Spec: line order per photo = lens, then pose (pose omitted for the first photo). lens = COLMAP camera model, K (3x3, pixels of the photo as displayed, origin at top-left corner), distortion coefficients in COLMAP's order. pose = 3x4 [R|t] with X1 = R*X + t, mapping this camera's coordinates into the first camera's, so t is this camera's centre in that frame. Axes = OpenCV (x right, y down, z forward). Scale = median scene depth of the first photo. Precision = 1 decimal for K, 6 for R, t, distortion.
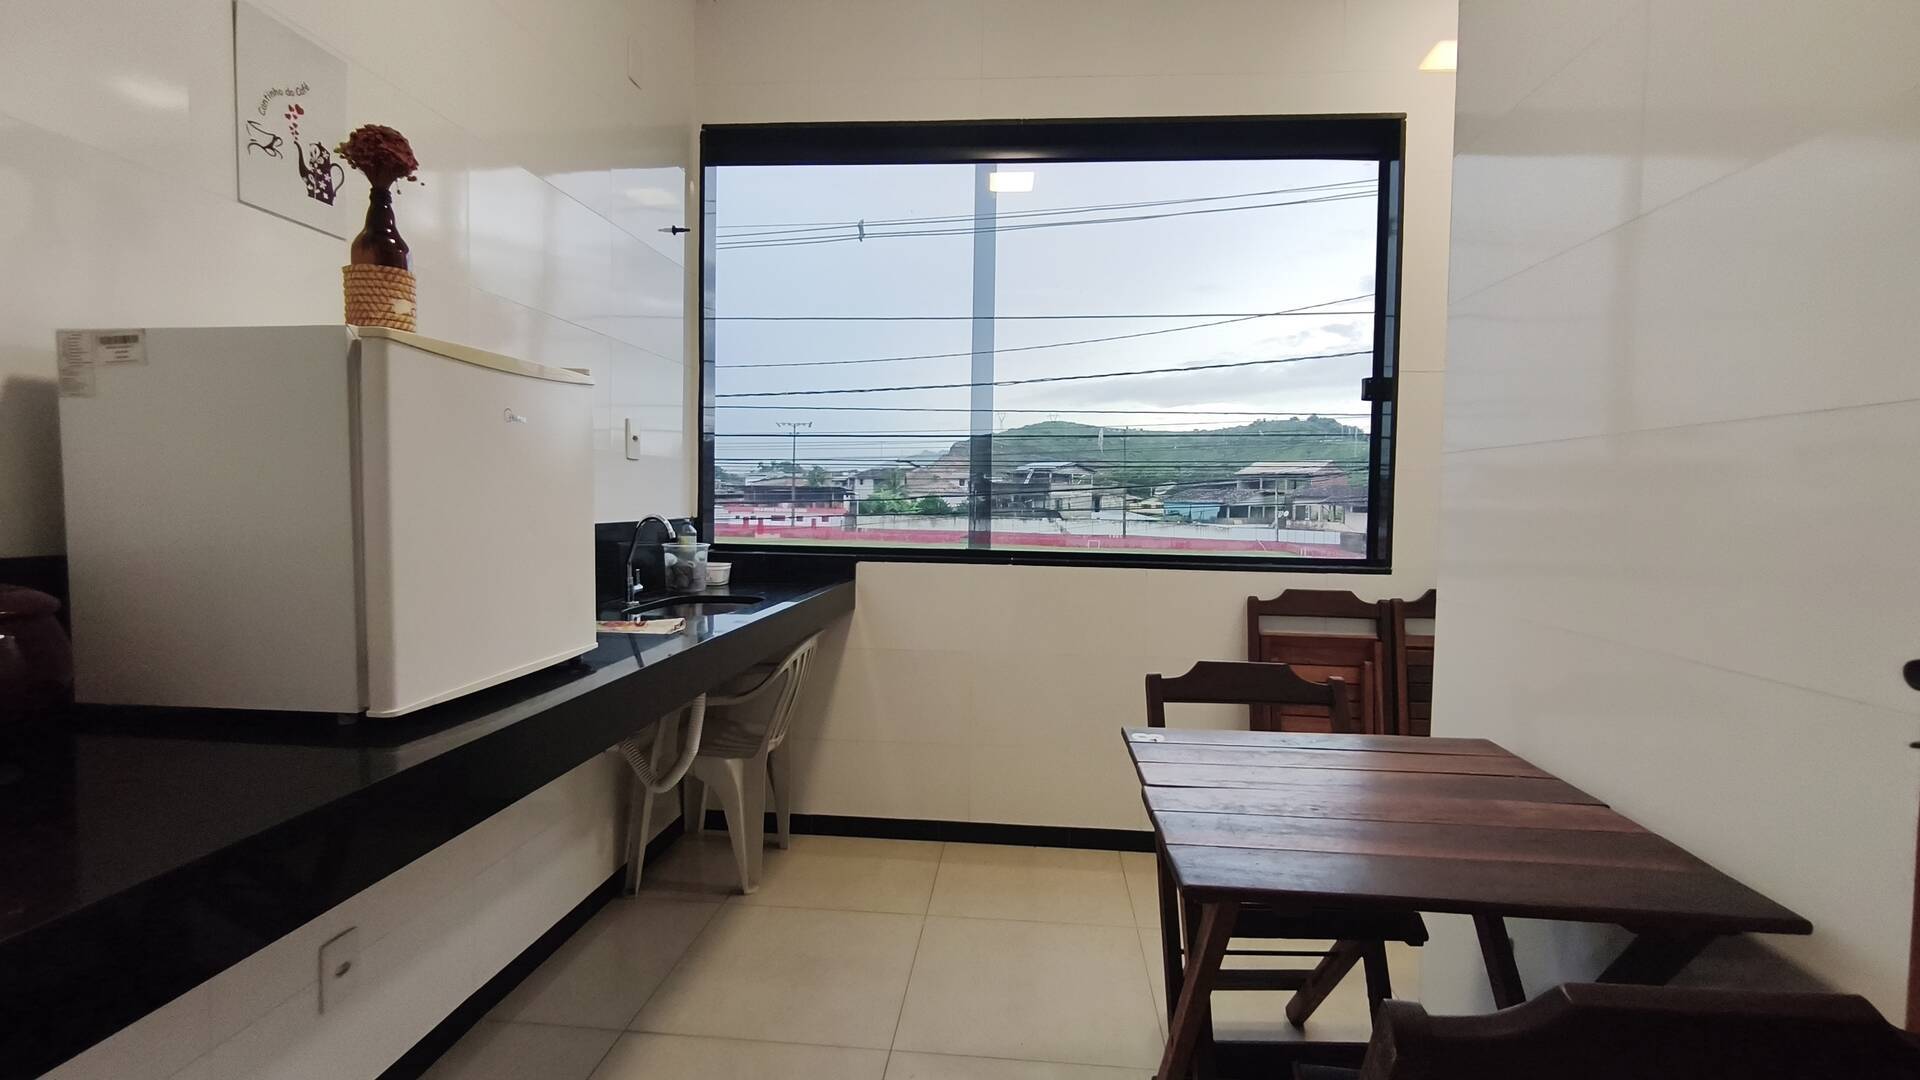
lens RADIAL K [[839.5, 0, 969.0], [0, 839.5, 534.4], [0, 0, 1]] dist [-0.015331, 0.005041]
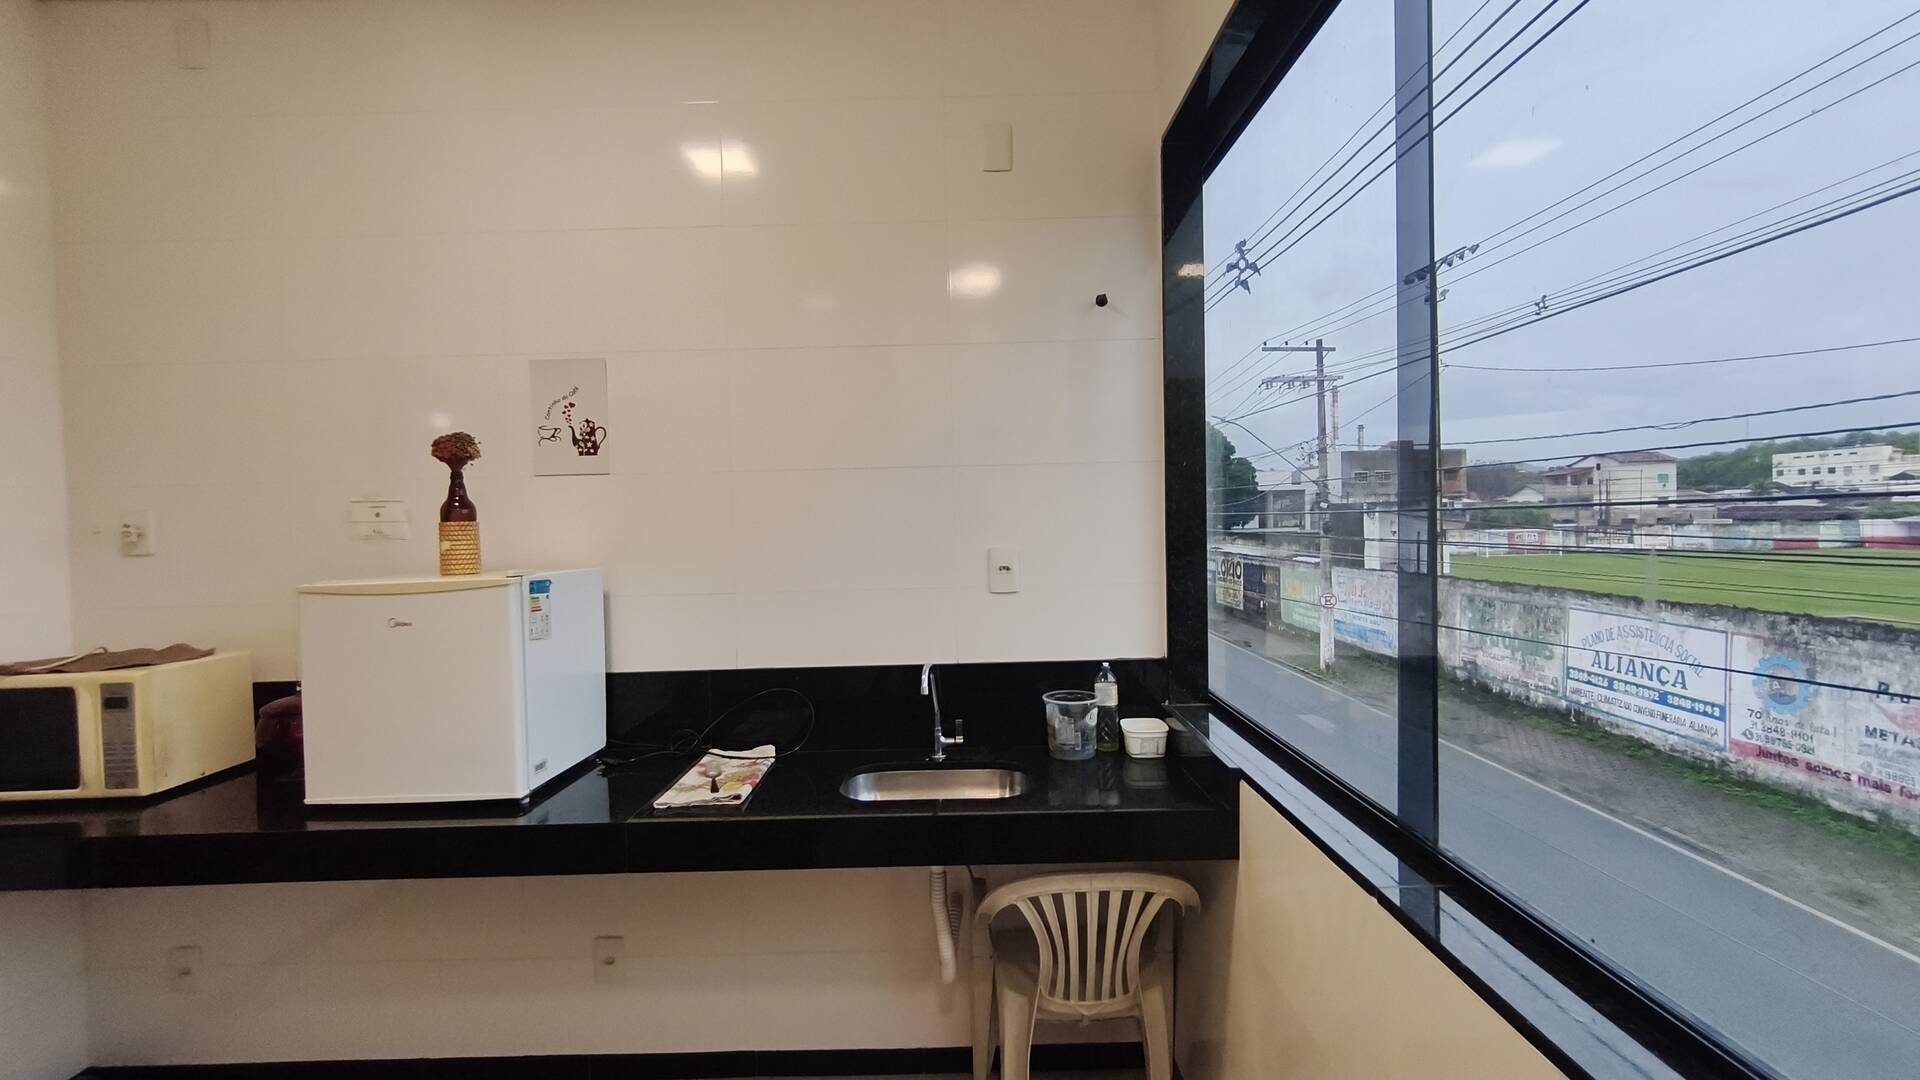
lens RADIAL K [[839.5, 0, 969.0], [0, 839.5, 534.4], [0, 0, 1]] dist [-0.015331, 0.005041]
pose [[0.101507, -0.004843, -0.994823, 0.866412], [-0.018210, 0.999812, -0.006725, -0.262453], [0.994668, 0.018798, 0.101400, 1.589936]]
